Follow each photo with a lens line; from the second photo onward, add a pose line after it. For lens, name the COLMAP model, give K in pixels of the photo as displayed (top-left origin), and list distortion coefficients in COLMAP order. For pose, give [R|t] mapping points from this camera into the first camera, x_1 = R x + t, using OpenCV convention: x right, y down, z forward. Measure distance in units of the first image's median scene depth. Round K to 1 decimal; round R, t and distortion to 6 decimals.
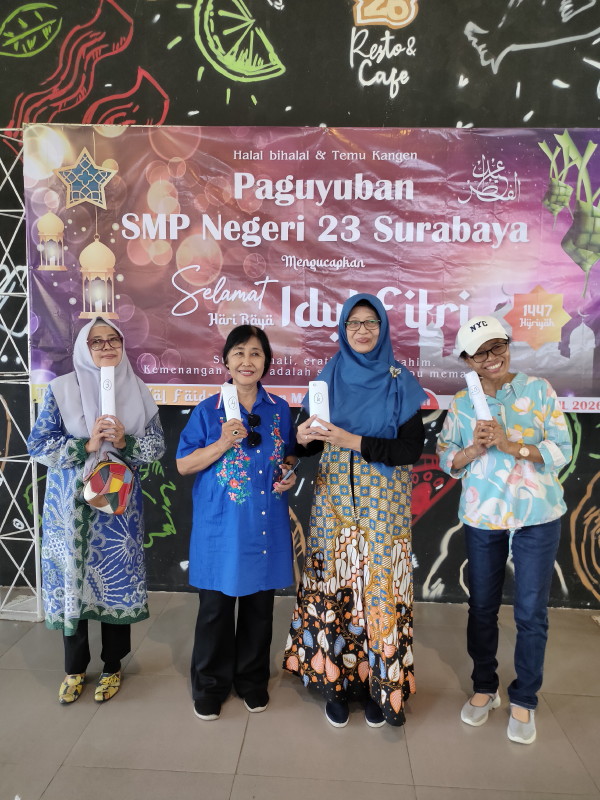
lens RADIAL K [[610.4, 0, 301.3], [0, 610.4, 399.9], [0, 0, 1]] dist [0.047835, -0.028035]
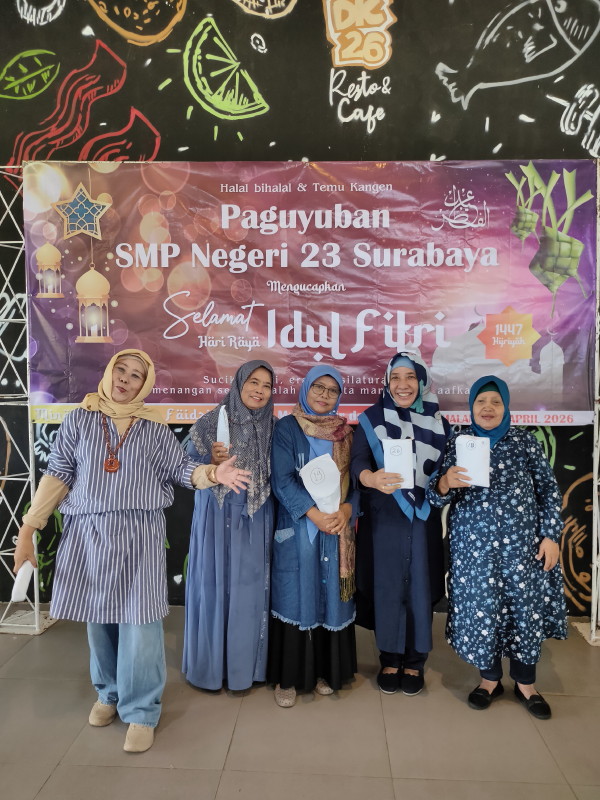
lens RADIAL K [[610.4, 0, 301.7], [0, 610.4, 399.9], [0, 0, 1]] dist [0.047835, -0.028035]
pose [[0.999910, -0.013199, 0.002584, 0.022840], [0.013277, 0.999371, -0.032876, 0.005732], [-0.002148, 0.032907, 0.999456, -0.052270]]
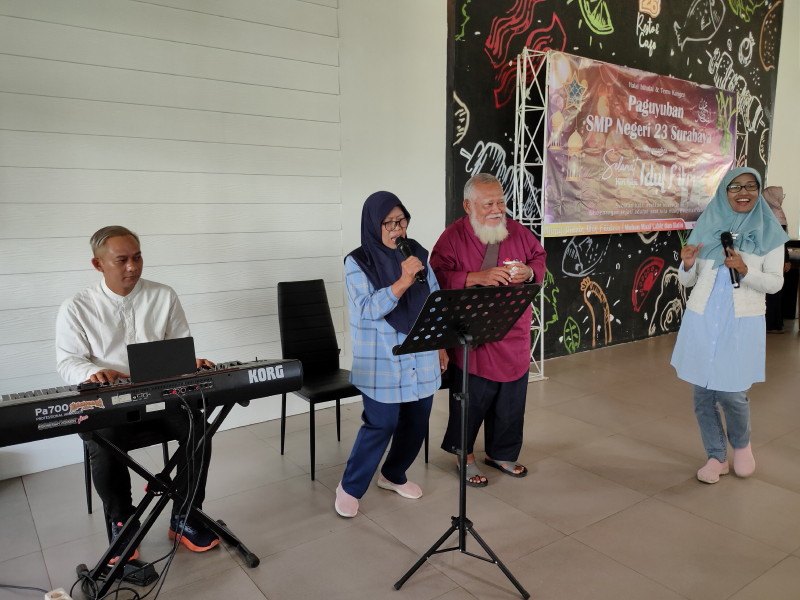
lens RADIAL K [[610.4, 0, 399.1], [0, 610.4, 306.4], [0, 0, 1]] dist [0.047835, -0.028035]
pose [[0.777765, -0.118089, 0.617363, -1.721694], [0.073274, 0.992531, 0.097539, 0.000971], [-0.624270, -0.030626, 0.780608, 0.037636]]
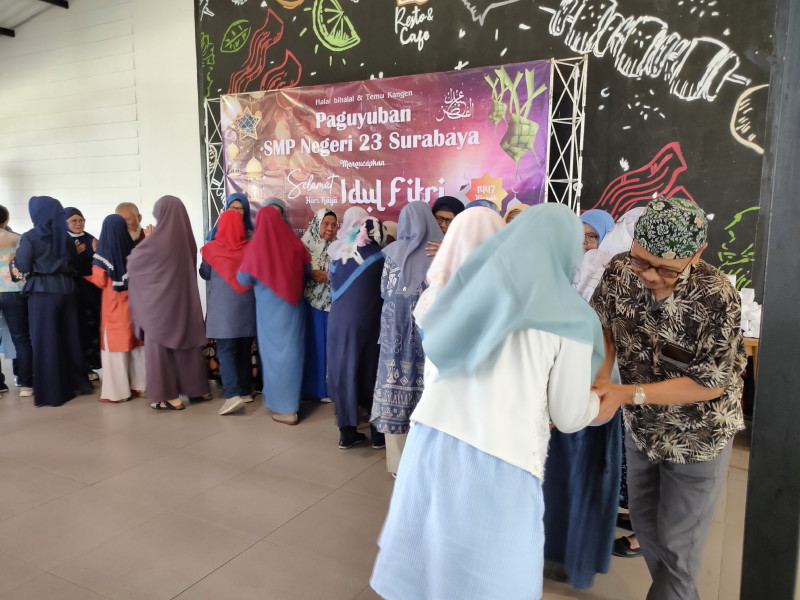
lens RADIAL K [[610.4, 0, 405.5], [0, 610.4, 304.4], [0, 0, 1]] dist [0.047835, -0.028035]
pose [[0.902883, 0.050737, -0.426882, 0.851467], [-0.028701, 0.997910, 0.057902, 0.051929], [0.428928, -0.040027, 0.902452, -0.436553]]
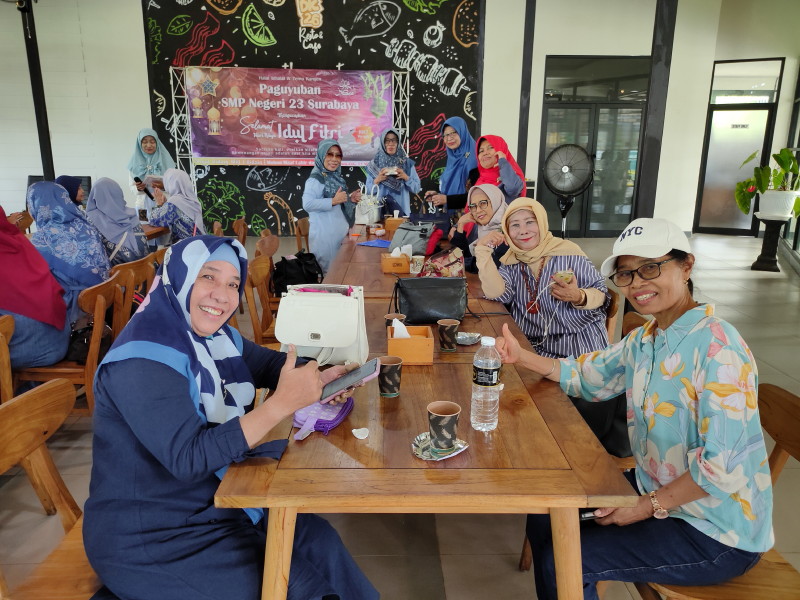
lens RADIAL K [[610.4, 0, 401.0], [0, 610.4, 302.9], [0, 0, 1]] dist [0.047835, -0.028035]
pose [[0.996041, -0.027085, 0.084667, 0.287940], [0.013119, 0.986811, 0.161346, 0.201387], [-0.087920, -0.159596, 0.983259, -2.129891]]
